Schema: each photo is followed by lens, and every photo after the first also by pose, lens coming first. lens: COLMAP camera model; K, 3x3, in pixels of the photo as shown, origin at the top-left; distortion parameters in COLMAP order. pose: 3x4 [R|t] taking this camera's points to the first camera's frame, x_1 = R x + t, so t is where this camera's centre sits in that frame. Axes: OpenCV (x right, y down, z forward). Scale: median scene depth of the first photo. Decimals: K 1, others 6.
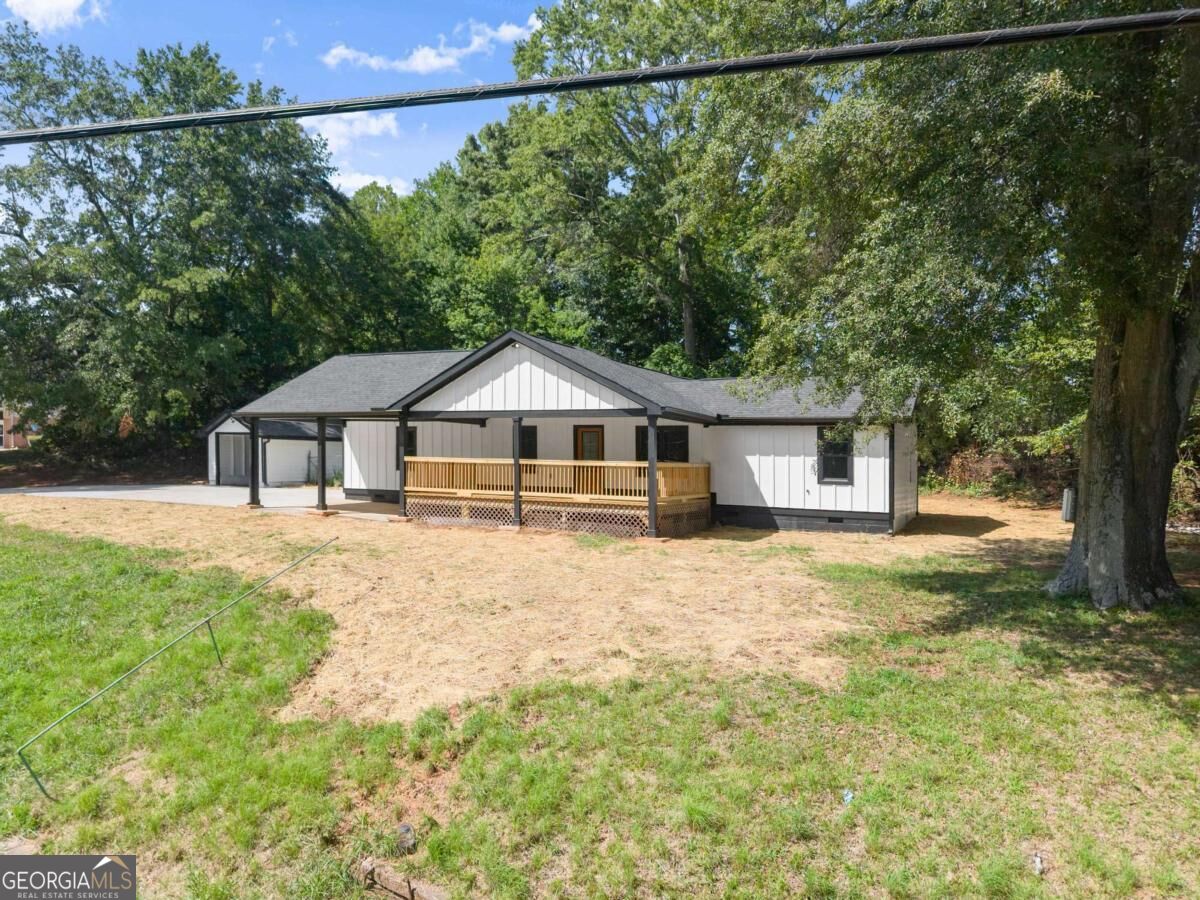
lens RADIAL K [[825.5, 0, 619.4], [0, 825.5, 454.8], [0, 0, 1]] dist [0.002972, -0.006138]
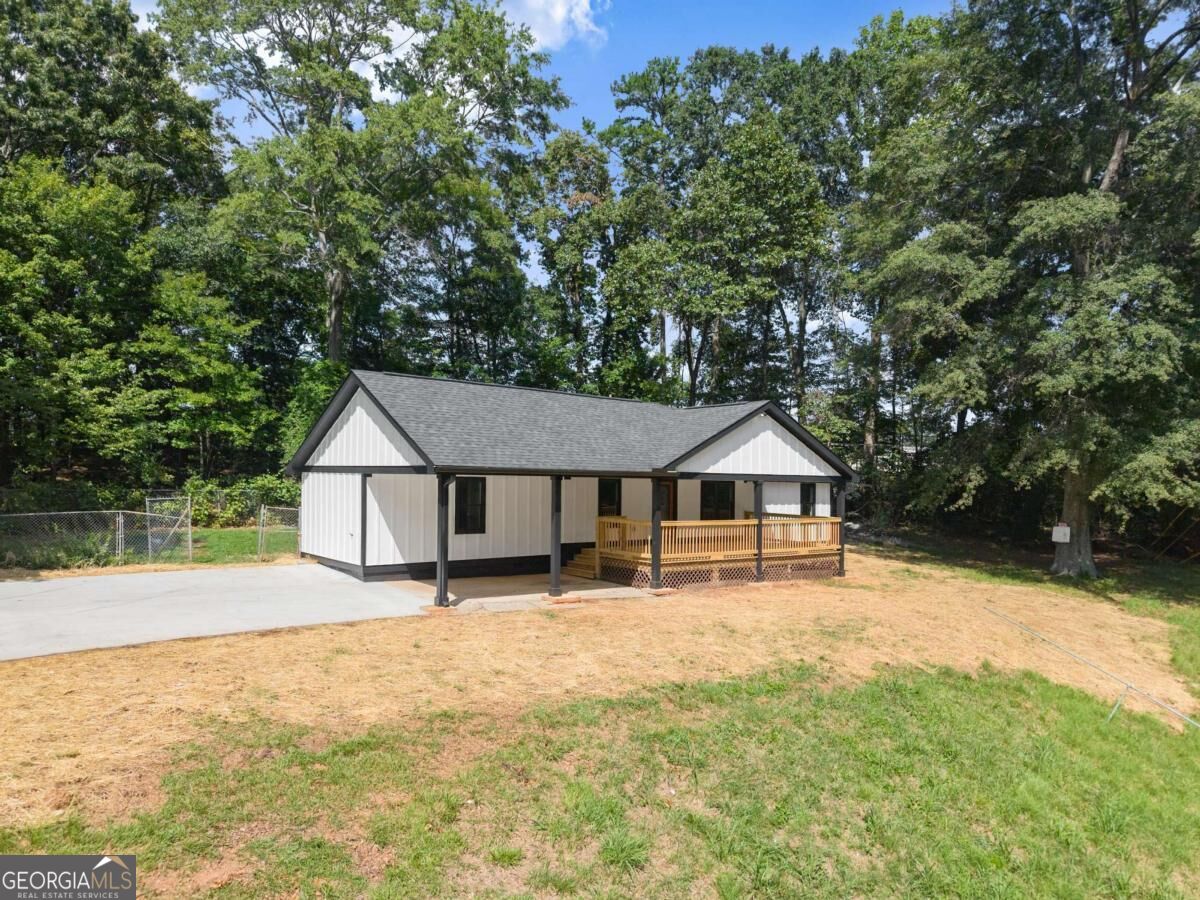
lens RADIAL K [[824.4, 0, 602.2], [0, 824.4, 489.1], [0, 0, 1]] dist [0.005972, 0.000069]
pose [[0.438981, -0.013535, 0.898394, -1.144287], [-0.012370, 0.999701, 0.021106, -0.054055], [-0.898411, -0.020378, 0.438682, 0.689029]]
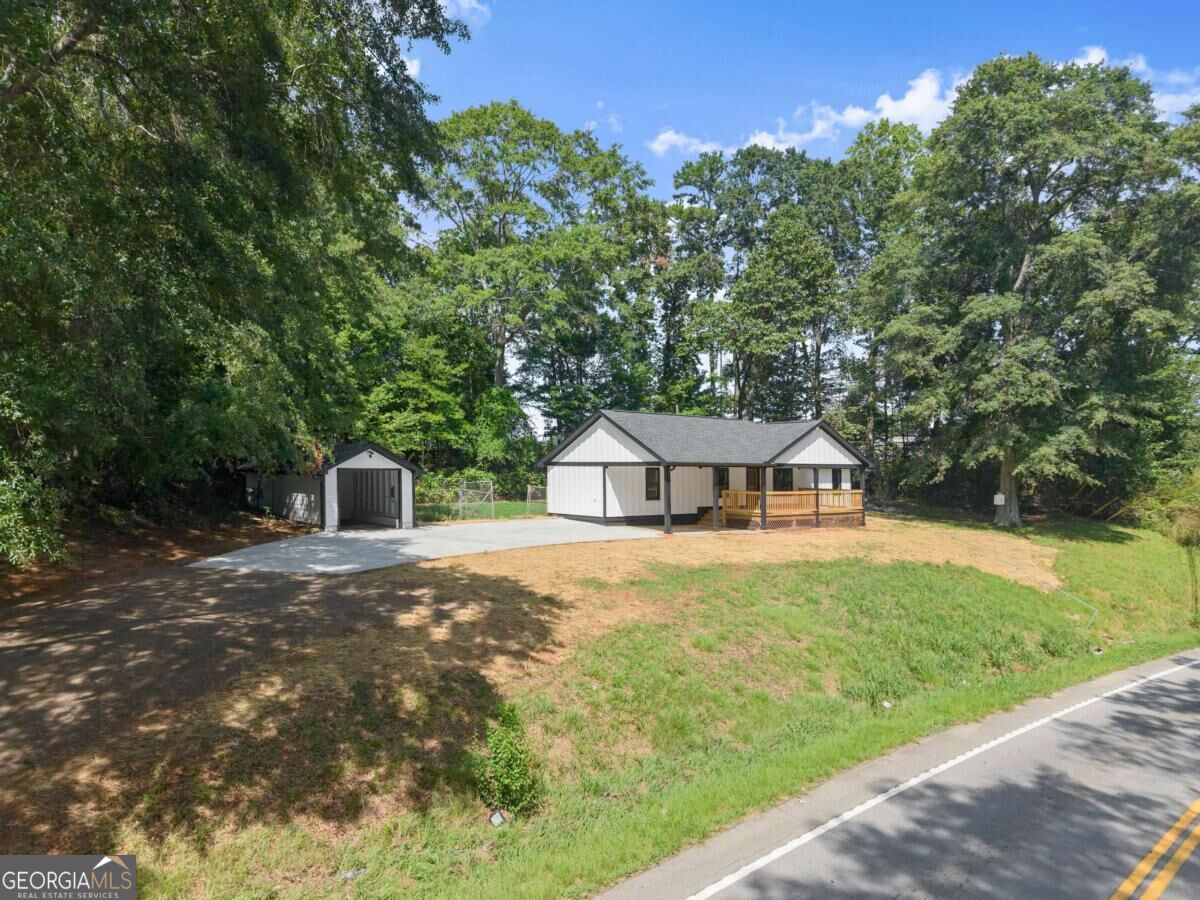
lens RADIAL K [[825.5, 0, 619.4], [0, 825.5, 454.8], [0, 0, 1]] dist [0.002972, -0.006138]
pose [[0.406674, 0.008413, 0.913535, -1.902266], [-0.000252, 0.999959, -0.009096, -0.056128], [-0.913573, 0.003469, 0.406659, 0.636079]]
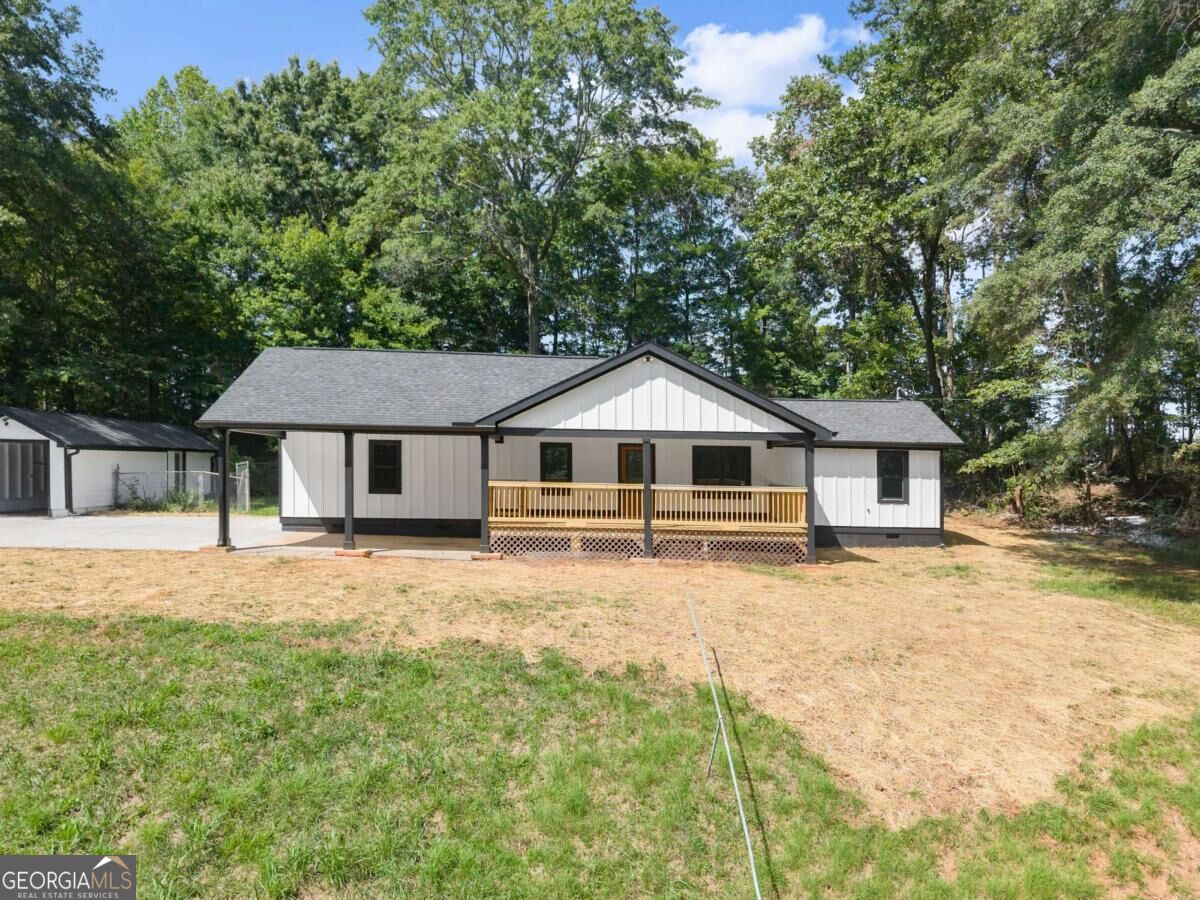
lens RADIAL K [[825.5, 0, 619.4], [0, 825.5, 454.8], [0, 0, 1]] dist [0.002972, -0.006138]
pose [[0.881353, 0.004036, 0.472441, -0.560225], [-0.004110, 0.999991, -0.000876, -0.025365], [-0.472440, -0.001169, 0.881362, 0.210300]]
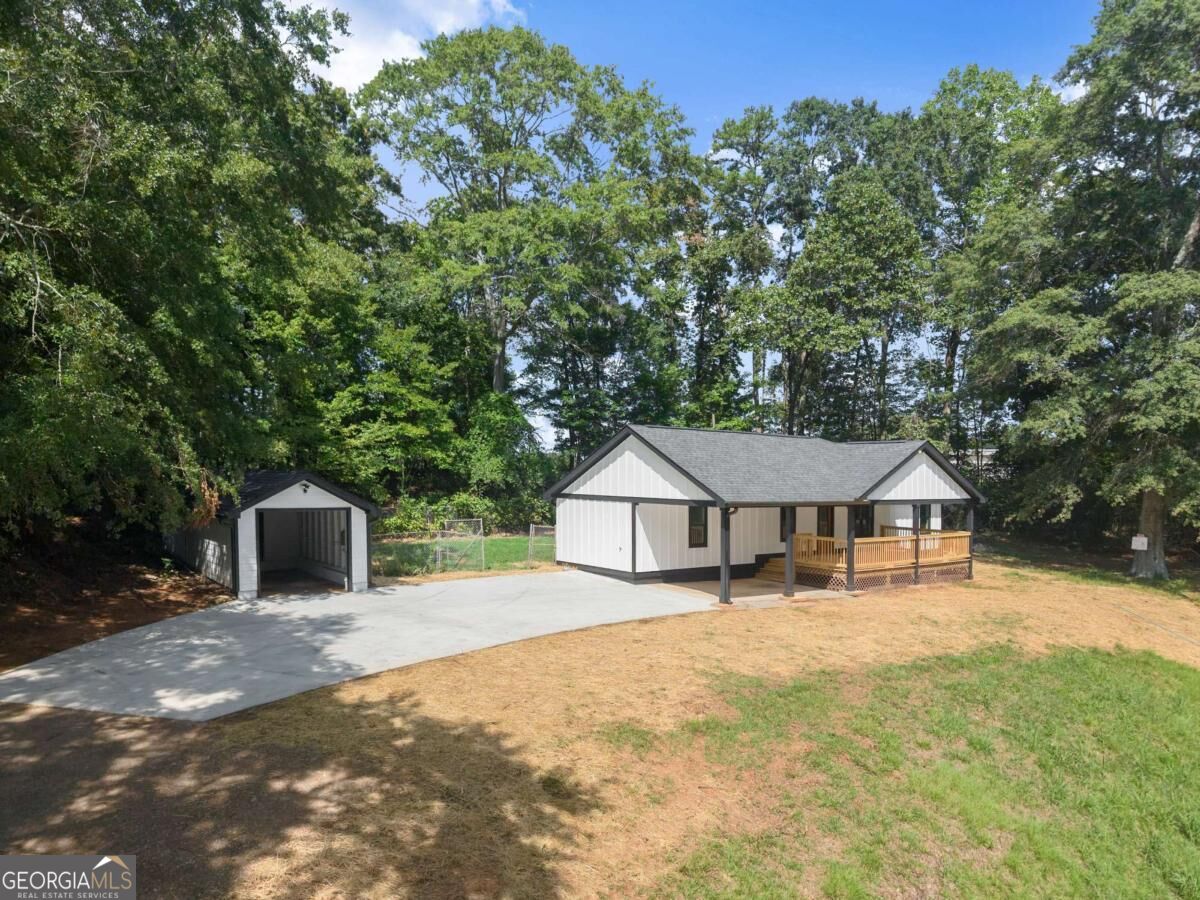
lens RADIAL K [[840.5, 0, 602.2], [0, 840.5, 504.9], [0, 0, 1]] dist [-0.001187, -0.005031]
pose [[0.438871, -0.035325, 0.897855, -1.540907], [-0.010261, 0.998965, 0.044318, -0.097832], [-0.898491, -0.028663, 0.438054, 0.832308]]
